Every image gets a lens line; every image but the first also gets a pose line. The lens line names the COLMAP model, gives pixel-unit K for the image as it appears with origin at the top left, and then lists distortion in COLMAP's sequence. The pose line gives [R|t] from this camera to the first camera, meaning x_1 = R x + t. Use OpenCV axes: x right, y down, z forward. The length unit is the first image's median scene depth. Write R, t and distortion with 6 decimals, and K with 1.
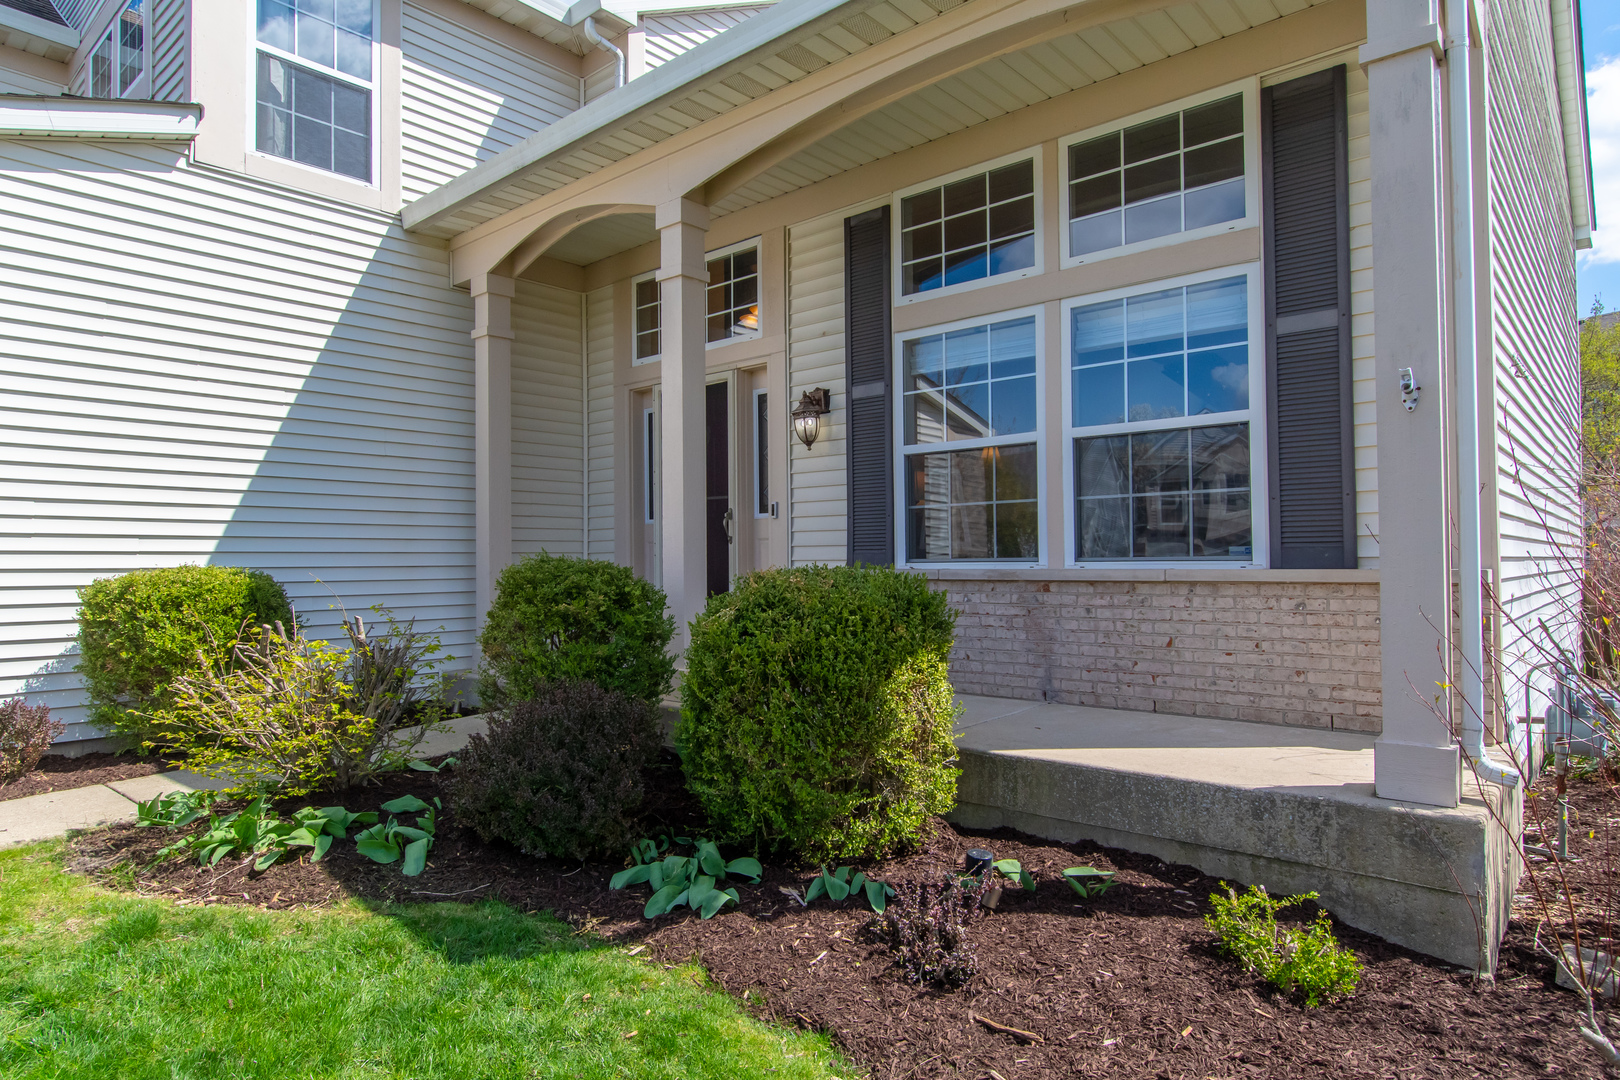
lens RADIAL K [[966.9, 0, 811.7], [0, 966.9, 543.3], [0, 0, 1]] dist [-0.001984, -0.000150]
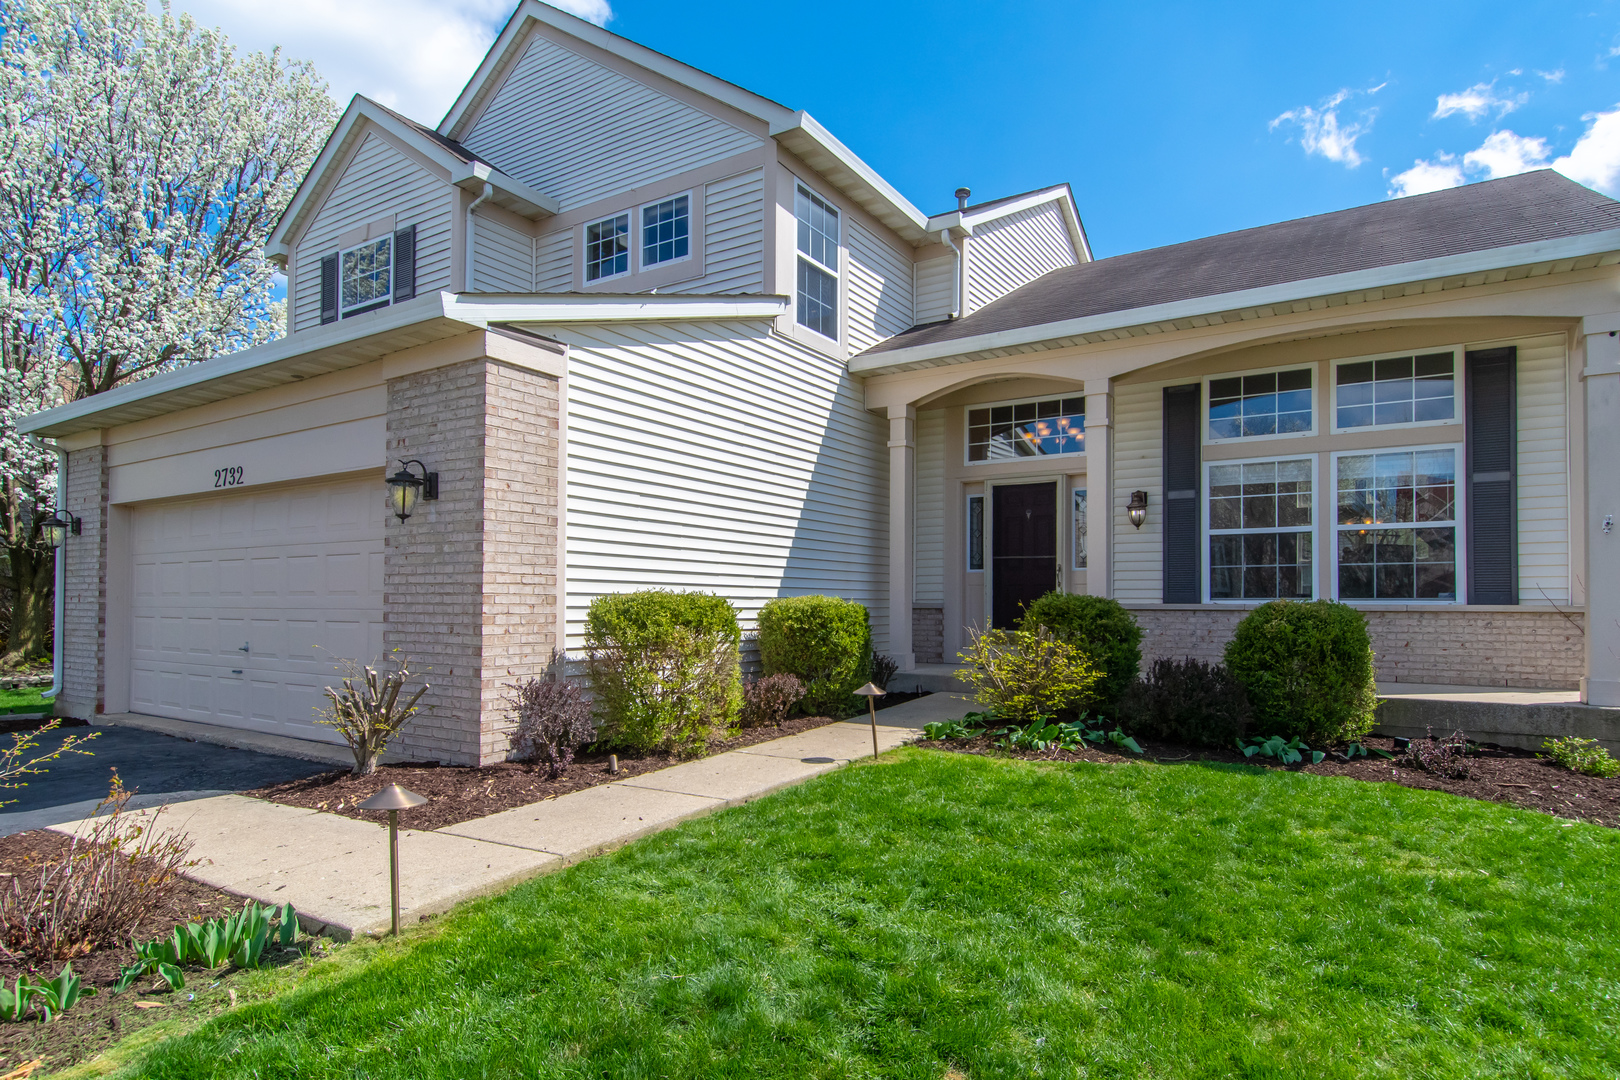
lens RADIAL K [[891.2, 0, 804.1], [0, 891.2, 593.1], [0, 0, 1]] dist [-0.004704, -0.002633]
pose [[0.990073, 0.015131, 0.139735, -1.042802], [-0.015974, 0.999860, 0.004908, 0.015212], [-0.139641, -0.007091, 0.990177, -0.539532]]
